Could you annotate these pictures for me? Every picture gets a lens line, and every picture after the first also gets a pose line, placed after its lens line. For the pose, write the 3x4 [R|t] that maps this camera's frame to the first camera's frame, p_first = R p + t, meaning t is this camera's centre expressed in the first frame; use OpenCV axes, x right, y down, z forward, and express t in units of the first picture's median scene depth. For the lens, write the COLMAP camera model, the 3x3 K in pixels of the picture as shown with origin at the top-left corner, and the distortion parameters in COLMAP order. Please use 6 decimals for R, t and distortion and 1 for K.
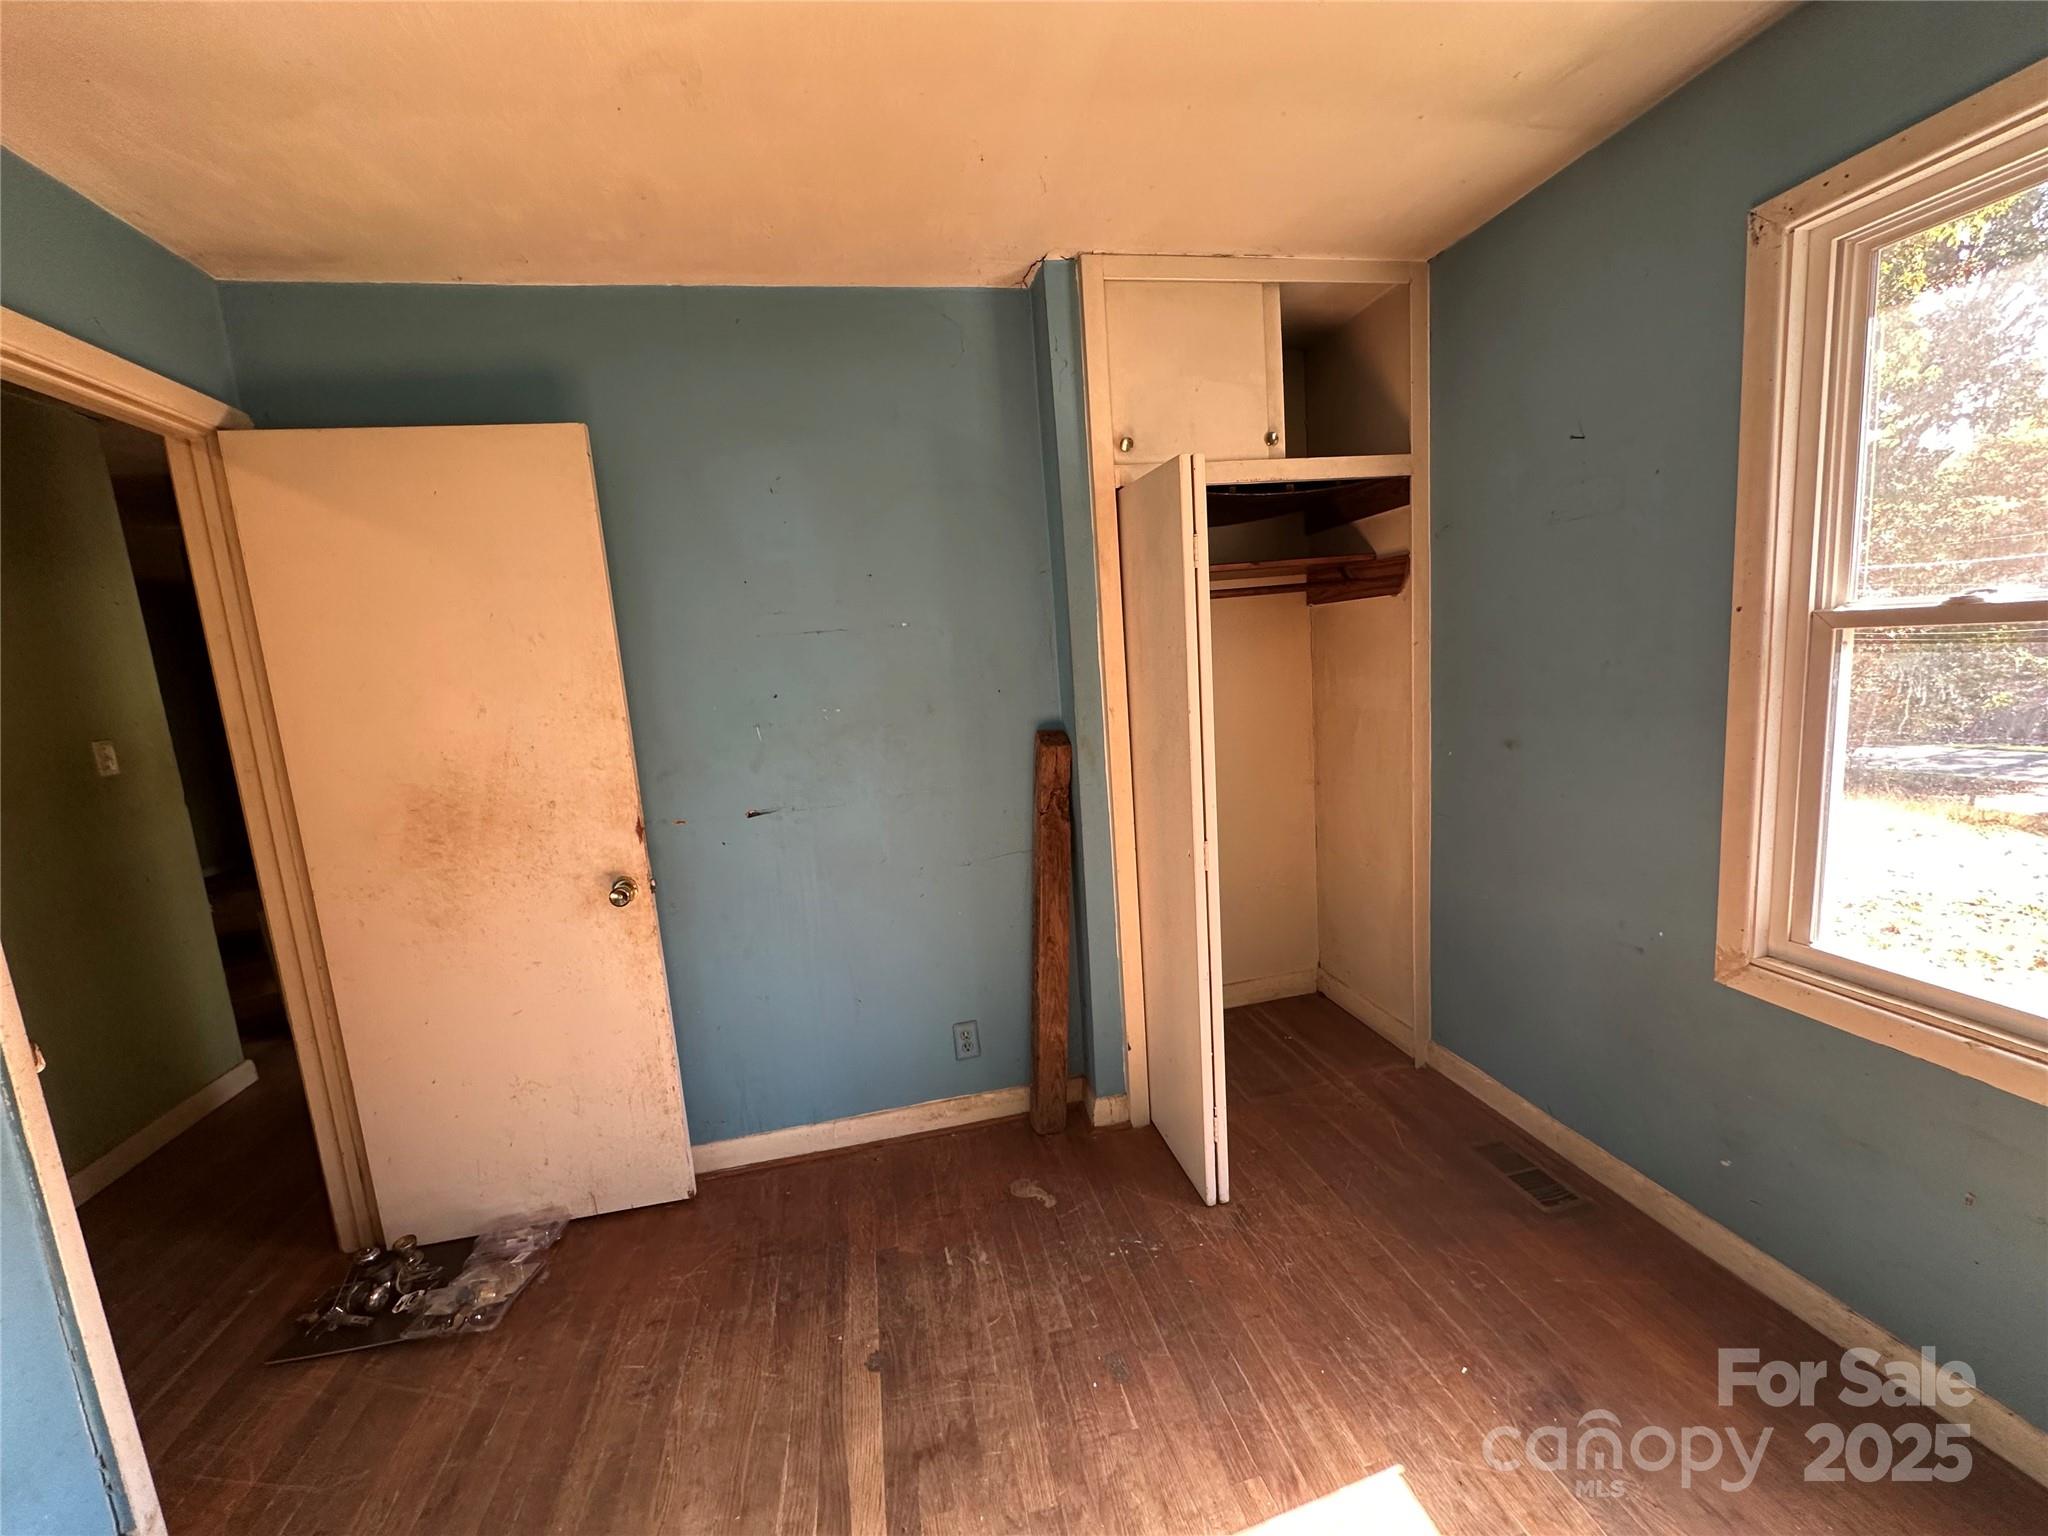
lens RADIAL K [[816.4, 0, 1026.3], [0, 816.4, 771.4], [0, 0, 1]] dist [-0.003863, 0.000678]
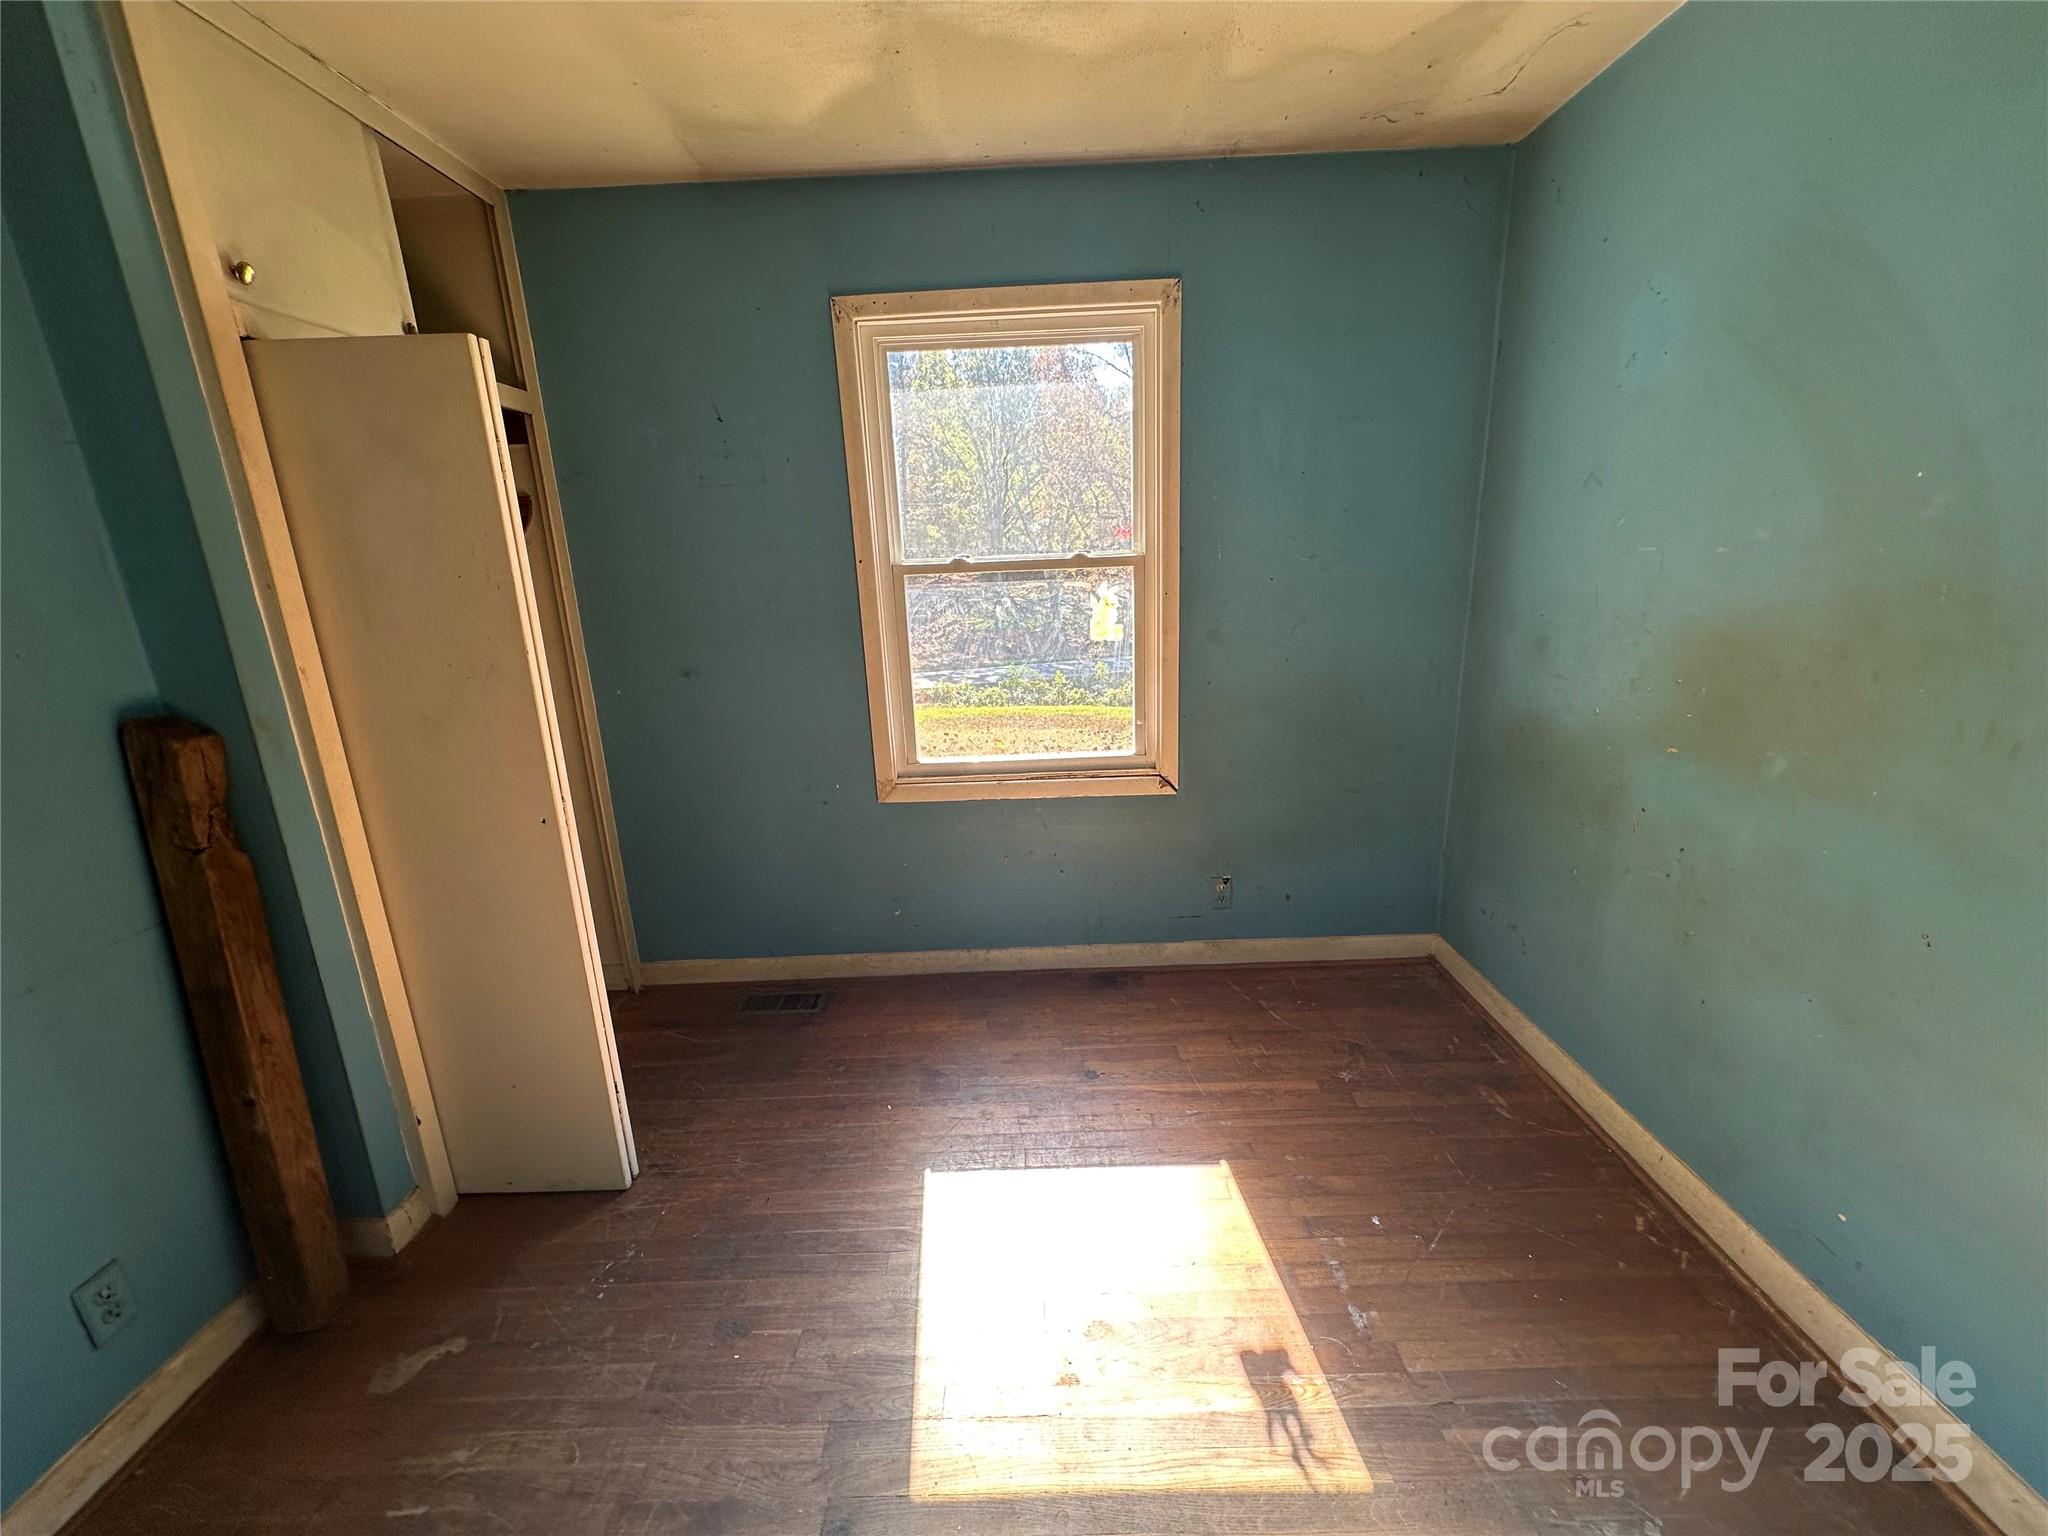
lens RADIAL K [[816.4, 0, 1026.3], [0, 816.4, 771.4], [0, 0, 1]] dist [-0.003863, 0.000678]
pose [[0.207446, -0.187601, 0.960090, -0.572272], [0.166733, 0.973859, 0.154266, 0.004172], [-0.963933, 0.128077, 0.233302, 0.340160]]
